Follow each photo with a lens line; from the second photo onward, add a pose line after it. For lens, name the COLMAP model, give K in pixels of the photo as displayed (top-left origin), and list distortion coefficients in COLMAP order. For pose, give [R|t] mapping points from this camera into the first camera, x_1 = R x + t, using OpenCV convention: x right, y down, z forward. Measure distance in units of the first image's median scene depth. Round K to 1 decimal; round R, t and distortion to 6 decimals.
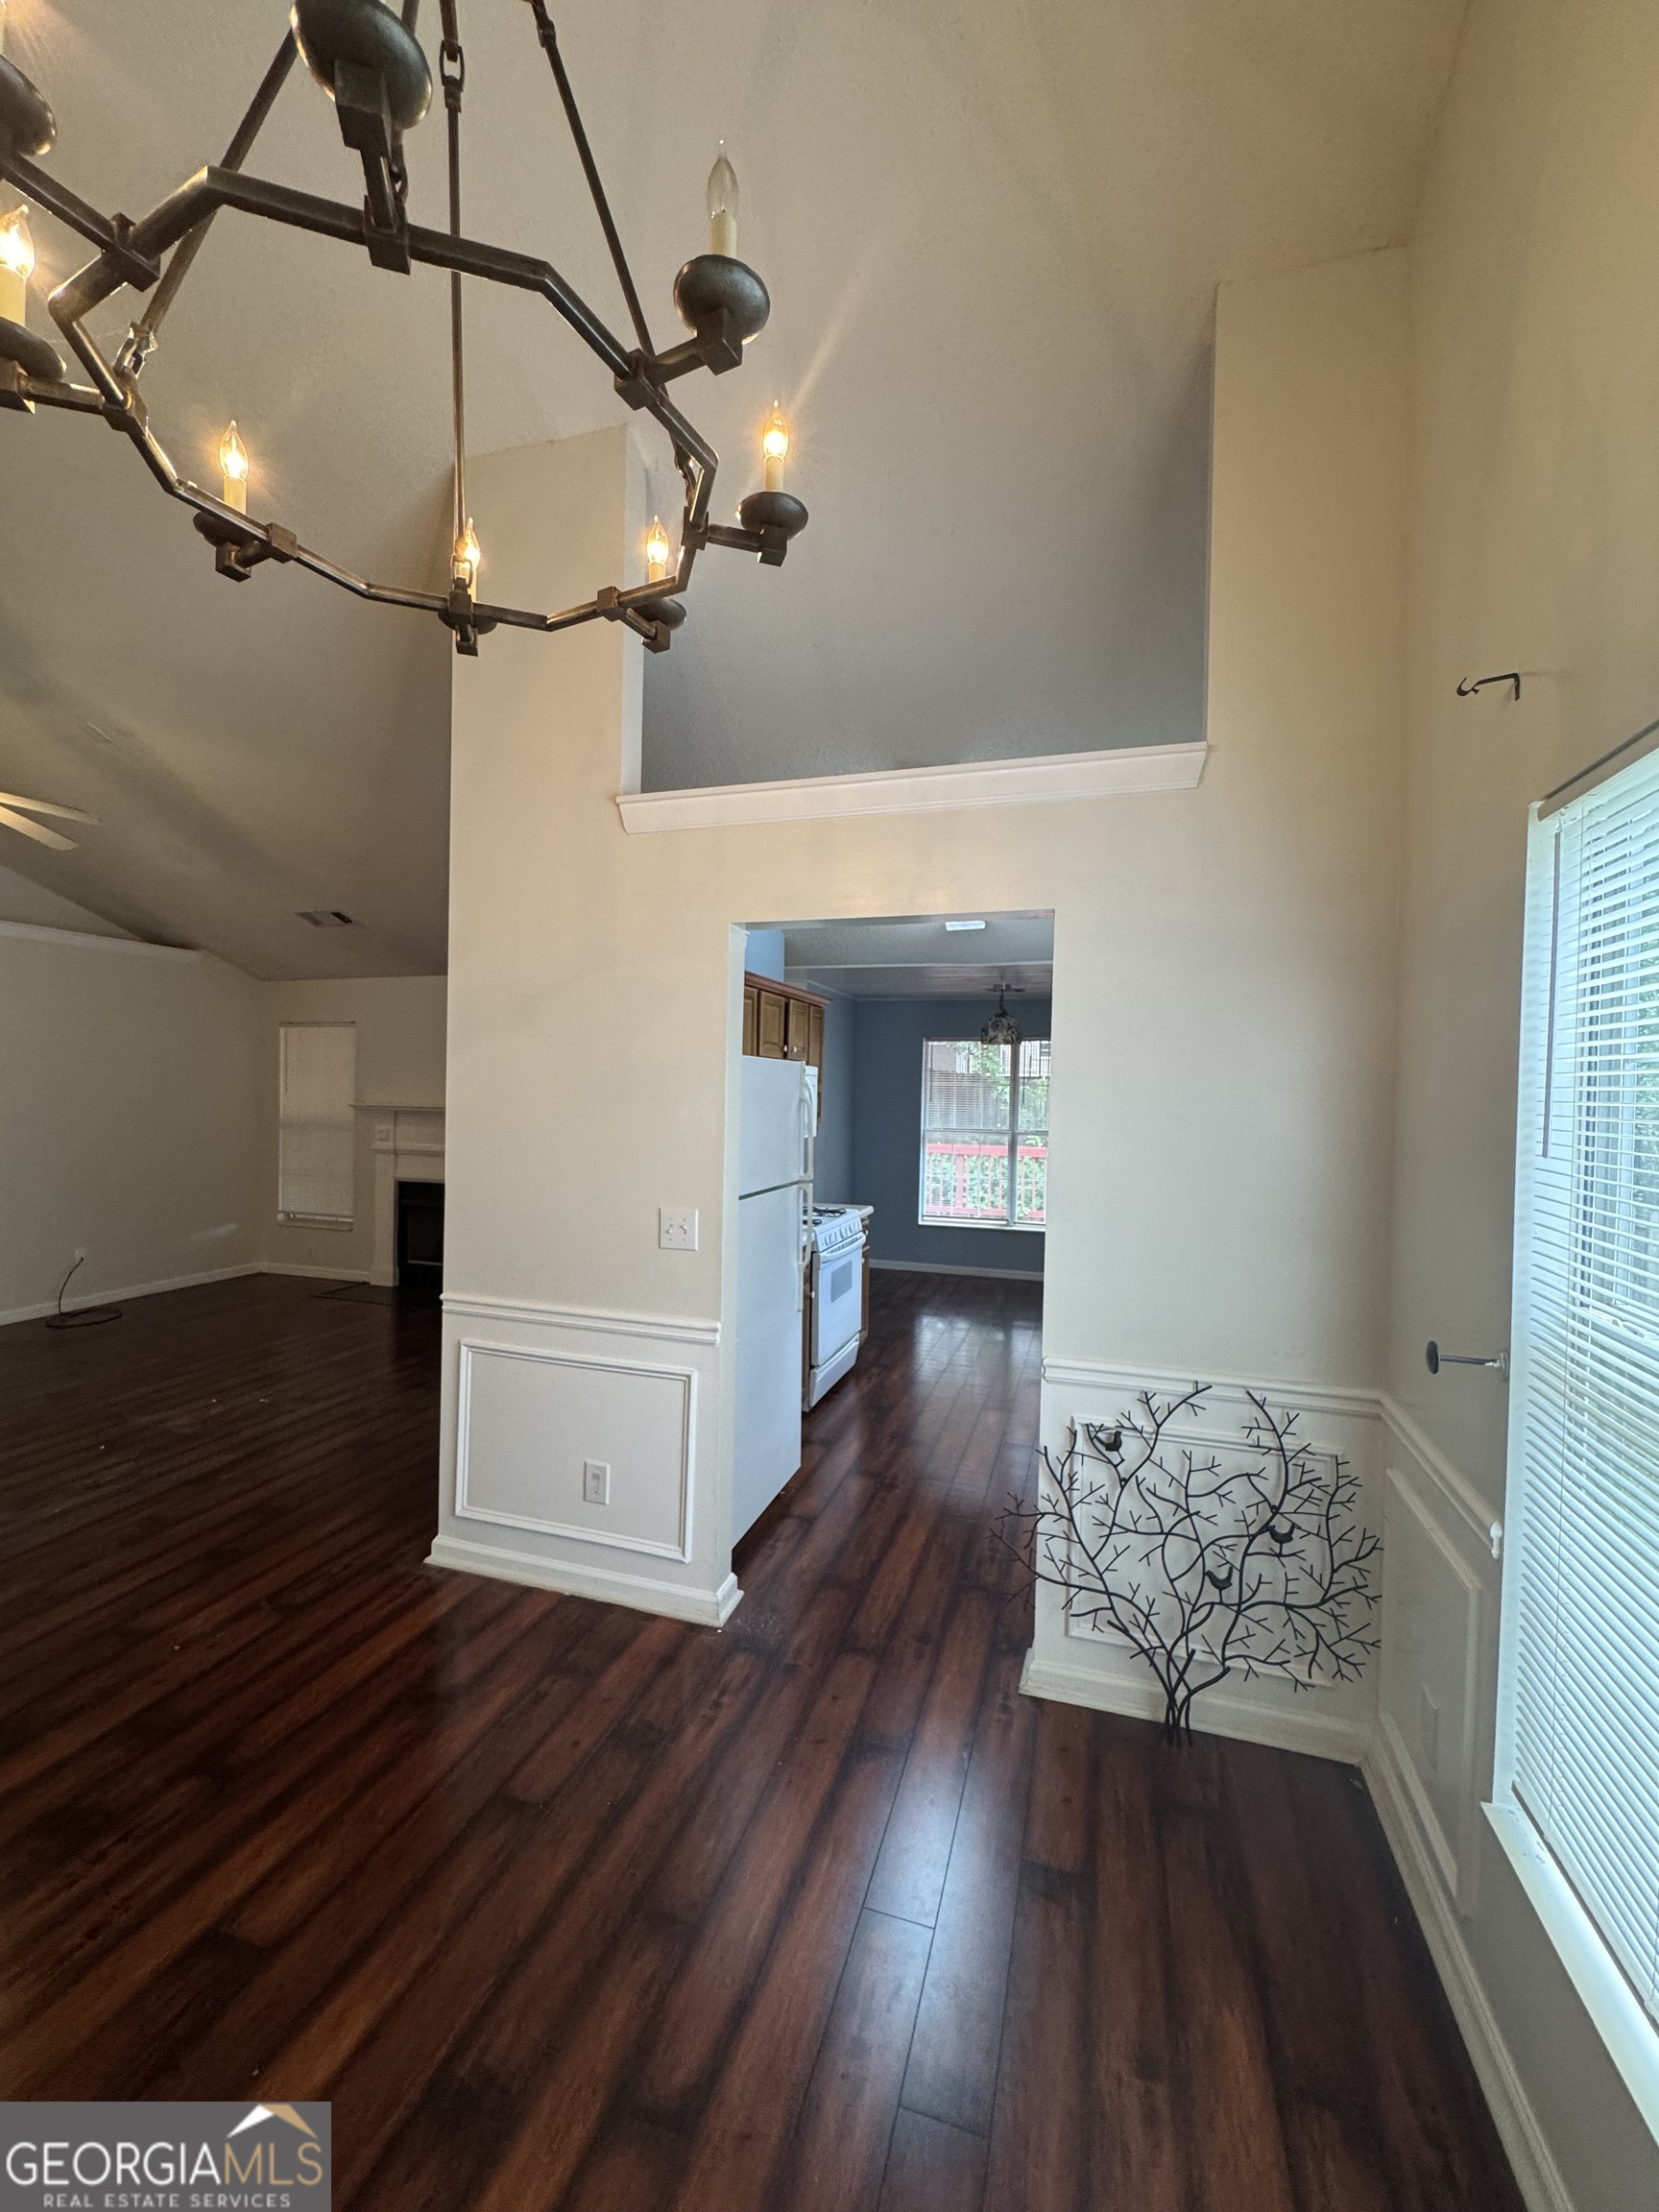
lens RADIAL K [[885.4, 0, 831.0], [0, 885.4, 1104.4], [0, 0, 1]] dist [-0.002340, 0.000066]
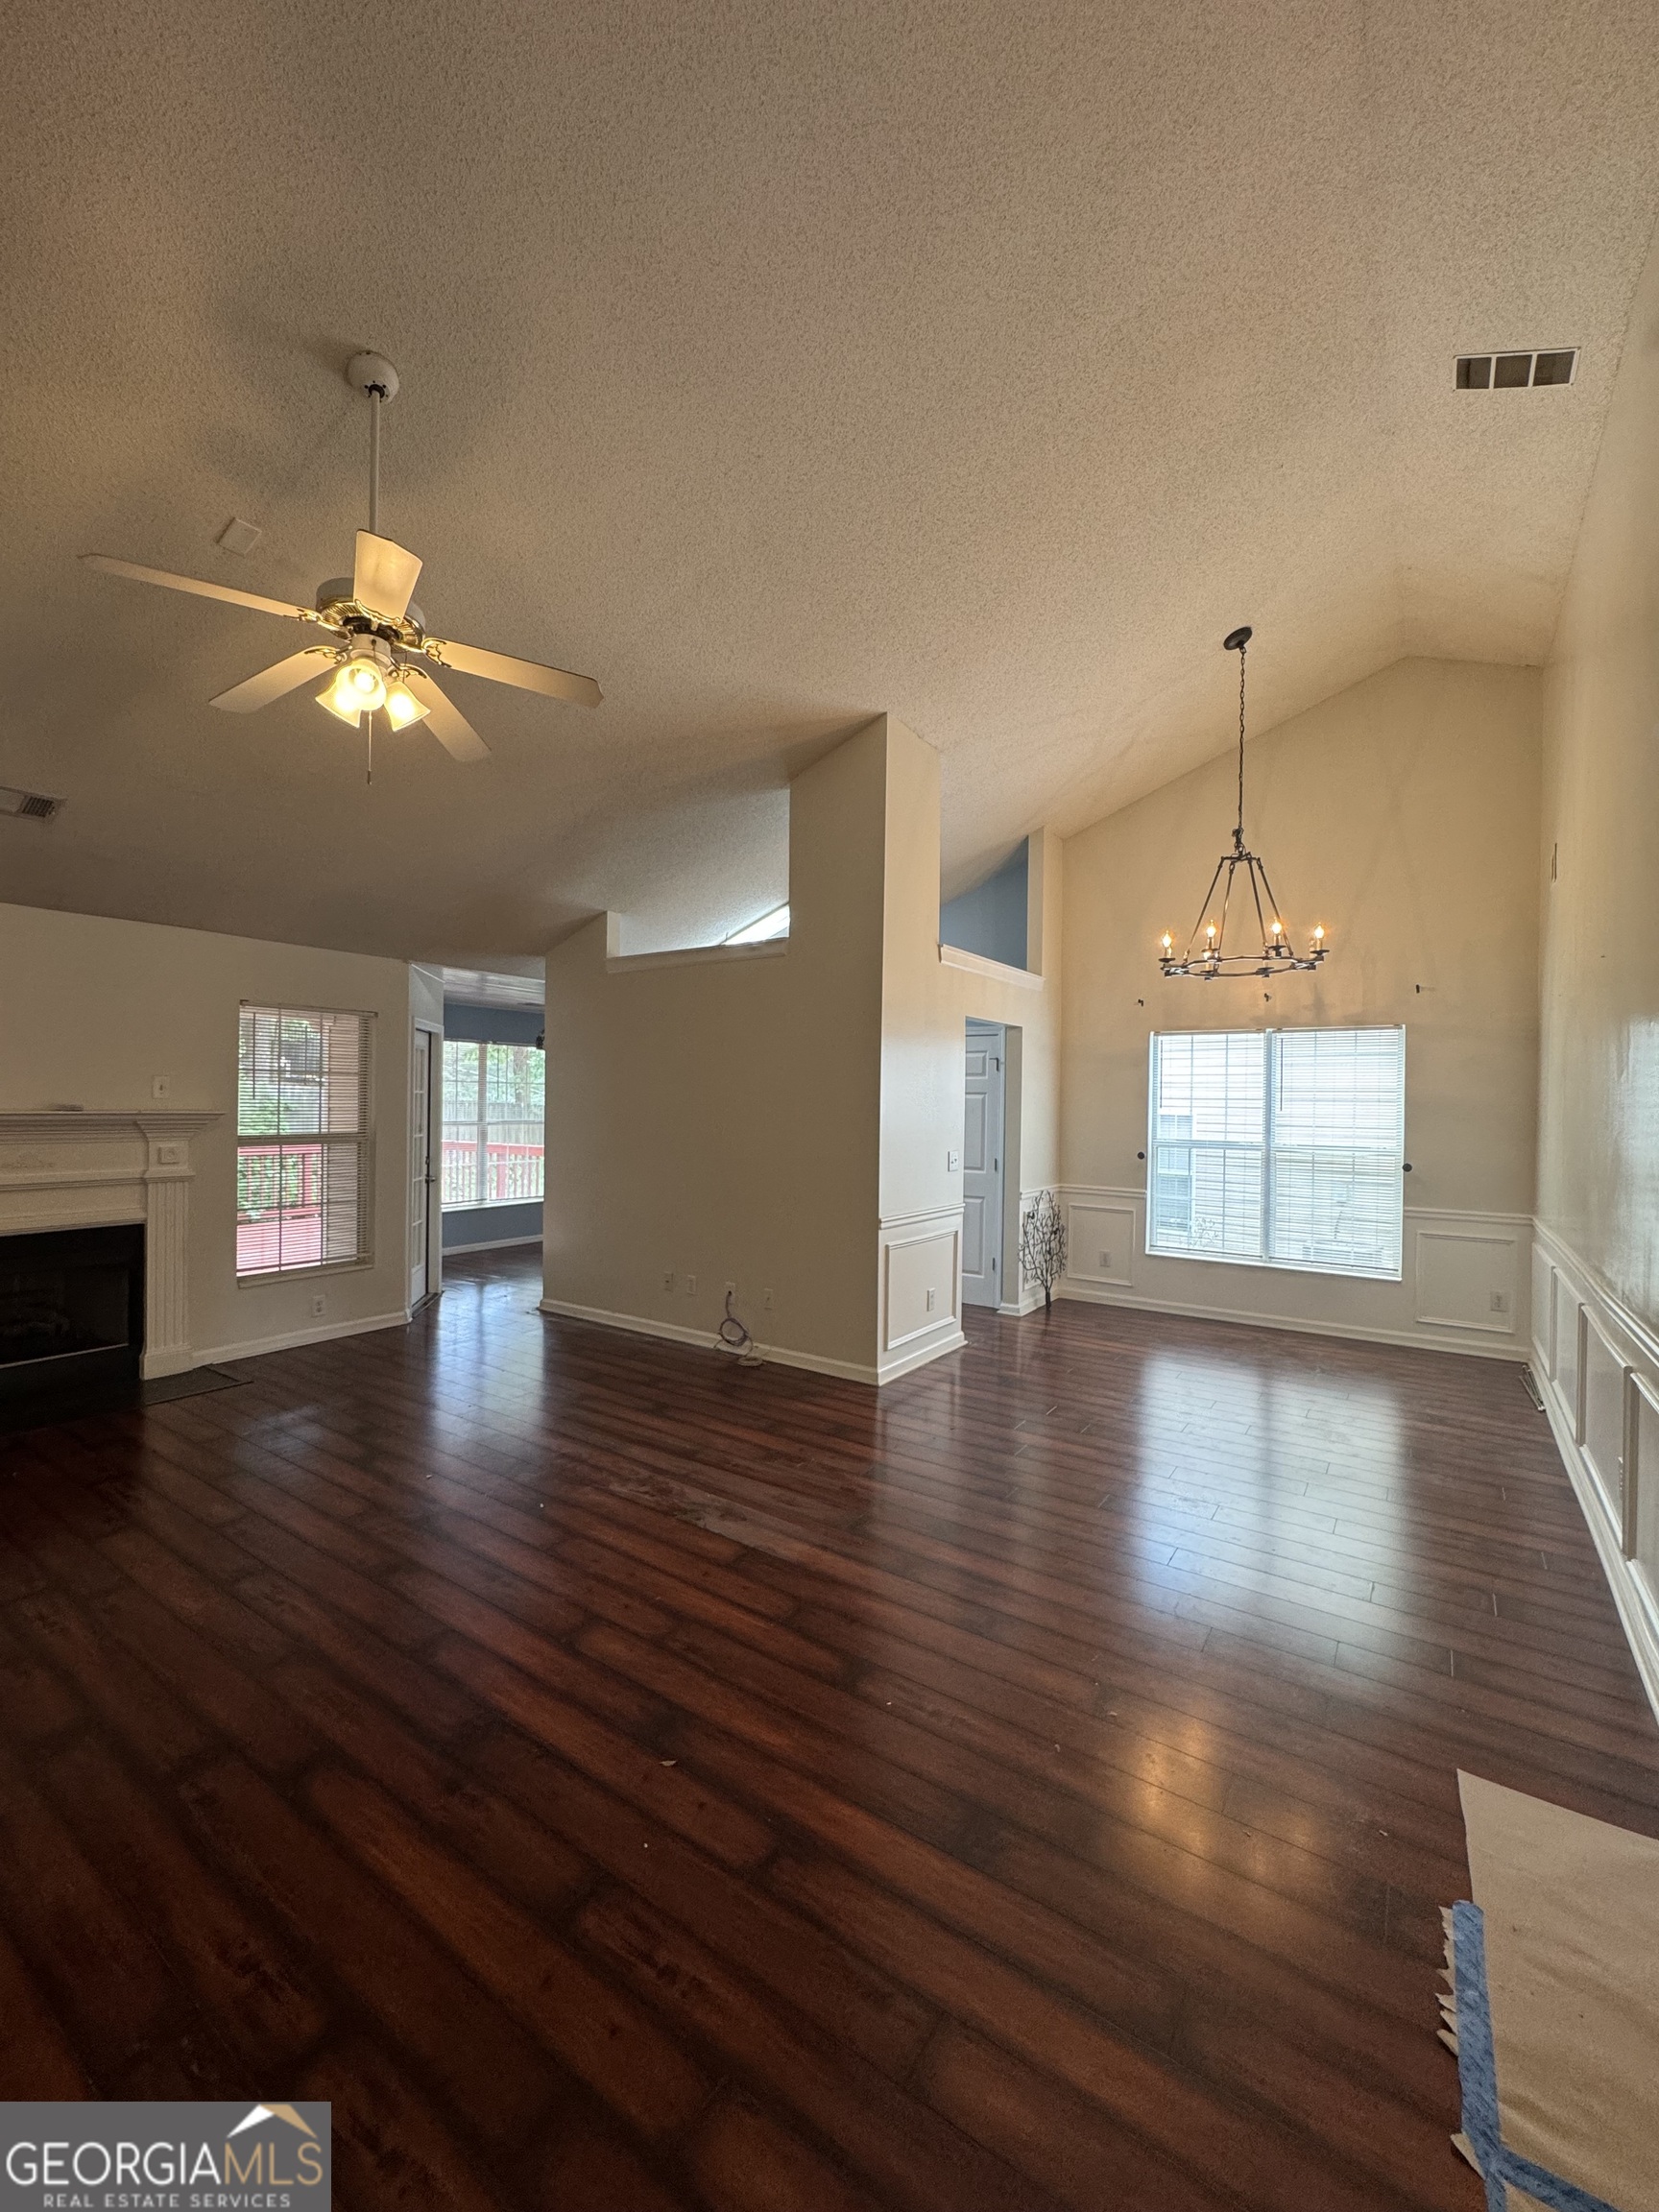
lens RADIAL K [[885.4, 0, 828.6], [0, 885.4, 1104.1], [0, 0, 1]] dist [-0.002340, 0.000066]
pose [[0.291976, -0.017558, 0.956264, -1.815642], [0.004936, 0.999846, 0.016852, -0.024464], [-0.956413, -0.000201, 0.292018, 0.550629]]
